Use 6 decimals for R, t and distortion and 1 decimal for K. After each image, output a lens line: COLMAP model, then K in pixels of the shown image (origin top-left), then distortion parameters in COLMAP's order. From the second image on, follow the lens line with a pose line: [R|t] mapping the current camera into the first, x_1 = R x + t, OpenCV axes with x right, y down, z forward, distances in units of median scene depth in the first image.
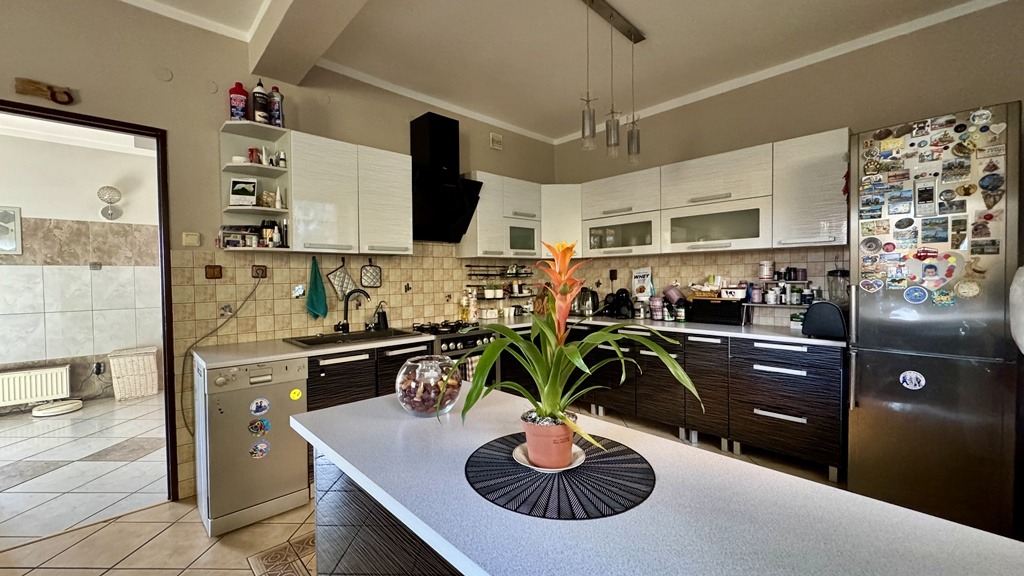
lens RADIAL K [[405.5, 0, 512.4], [0, 405.5, 287.3], [0, 0, 1]] dist [-0.001863, 0.000326]
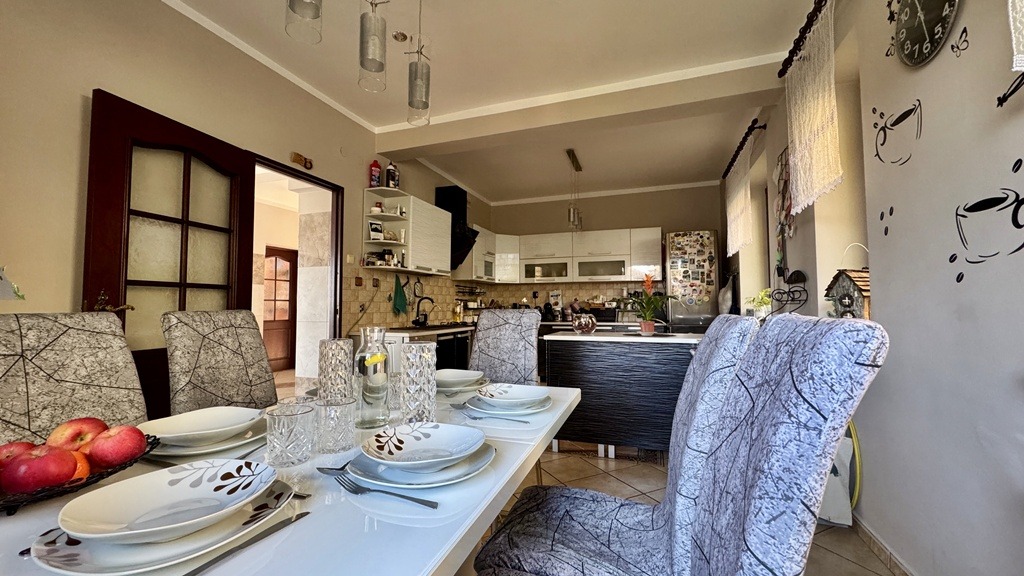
lens RADIAL K [[405.5, 0, 511.2], [0, 405.5, 288.2], [0, 0, 1]] dist [-0.001863, 0.000326]
pose [[0.890405, 0.030858, 0.454121, -0.892970], [0.003452, 0.997213, -0.074530, 0.097440], [-0.455155, 0.067930, 0.887817, -0.567535]]
